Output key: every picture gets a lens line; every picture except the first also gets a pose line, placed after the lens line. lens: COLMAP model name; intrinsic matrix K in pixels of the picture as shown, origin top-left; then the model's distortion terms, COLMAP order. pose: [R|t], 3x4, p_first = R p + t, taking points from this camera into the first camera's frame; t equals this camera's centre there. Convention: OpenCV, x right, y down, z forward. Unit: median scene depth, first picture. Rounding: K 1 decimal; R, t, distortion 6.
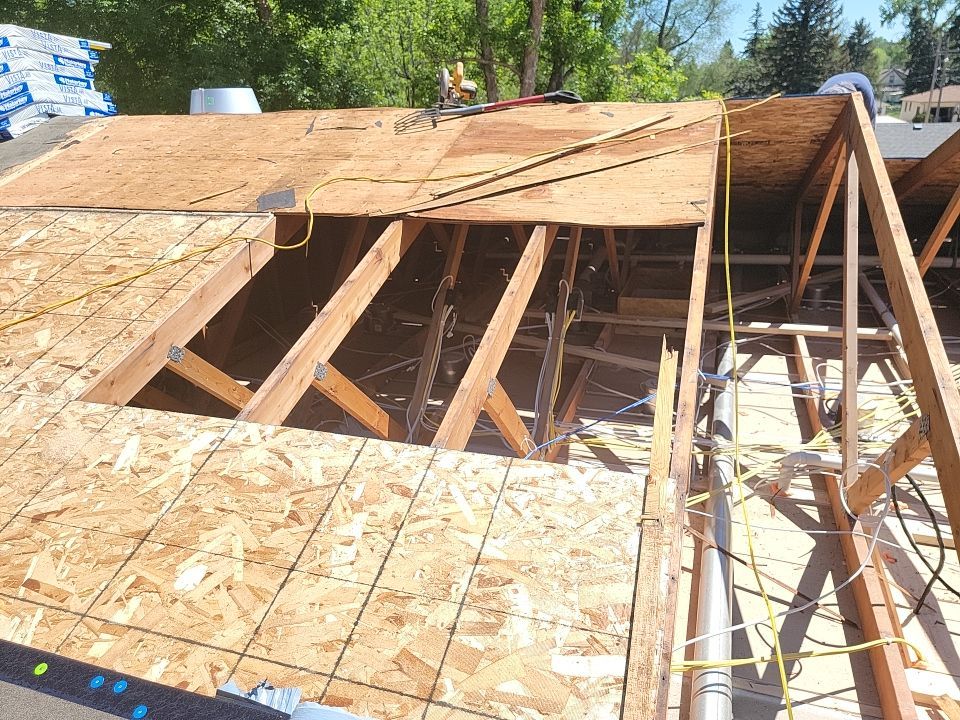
lens RADIAL K [[667.7, 0, 474.7], [0, 667.7, 356.9], [0, 0, 1]] dist [0.090706, -0.080916]
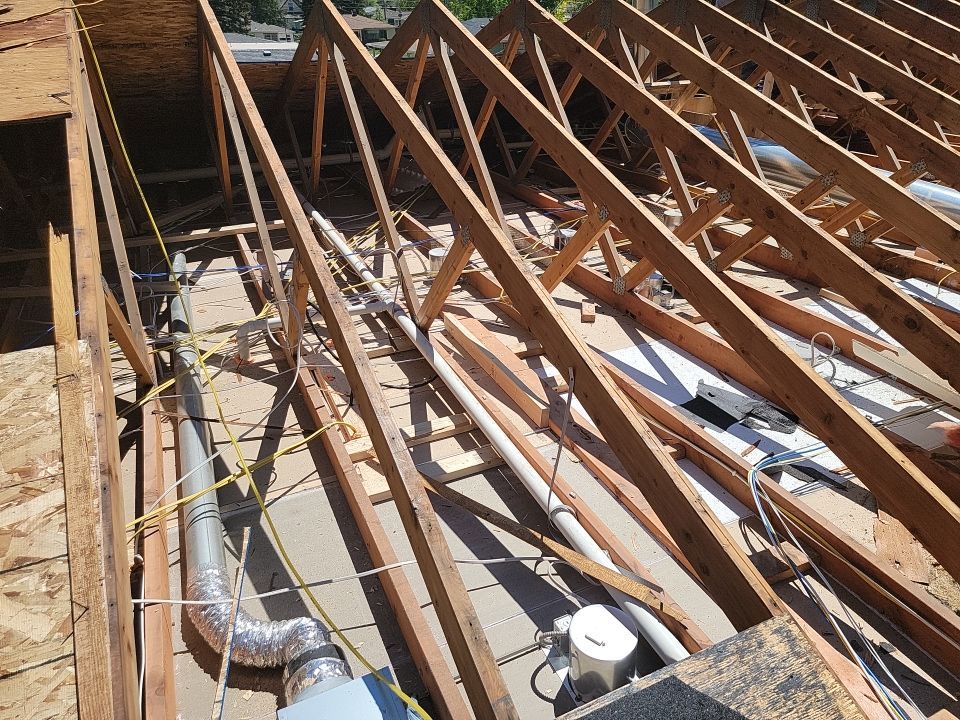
lens RADIAL K [[667.7, 0, 474.7], [0, 667.7, 356.9], [0, 0, 1]] dist [0.090706, -0.080916]
pose [[0.718961, -0.305132, 0.624491, 0.031348], [0.241302, 0.952177, 0.187438, 0.079672], [-0.651819, 0.015931, 0.758207, -0.105159]]
